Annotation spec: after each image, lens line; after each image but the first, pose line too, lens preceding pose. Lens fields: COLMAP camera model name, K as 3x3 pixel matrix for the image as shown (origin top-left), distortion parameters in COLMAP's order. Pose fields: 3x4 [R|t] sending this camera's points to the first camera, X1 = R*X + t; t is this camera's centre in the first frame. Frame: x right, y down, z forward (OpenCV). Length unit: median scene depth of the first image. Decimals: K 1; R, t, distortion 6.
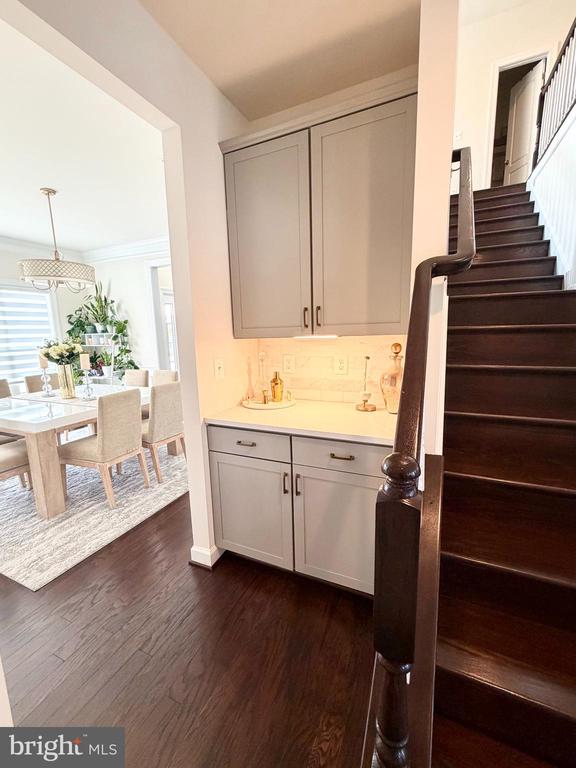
lens RADIAL K [[323.9, 0, 286.3], [0, 323.9, 385.0], [0, 0, 1]] dist [0.002123, 0.000549]
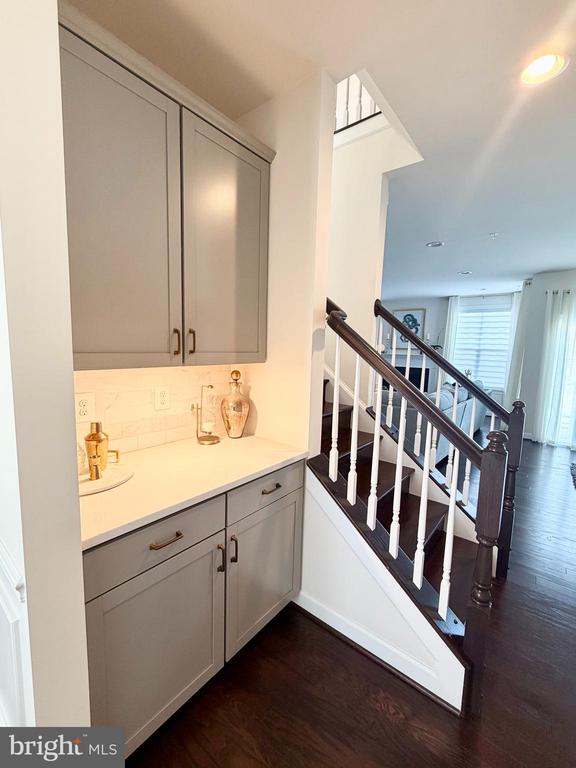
lens RADIAL K [[323.9, 0, 285.5], [0, 323.9, 385.2], [0, 0, 1]] dist [0.002123, 0.000549]
pose [[0.251238, -0.083137, 0.964348, -0.637121], [0.123388, 0.990927, 0.053283, -0.118653], [-0.960028, 0.105602, 0.259217, 0.579145]]
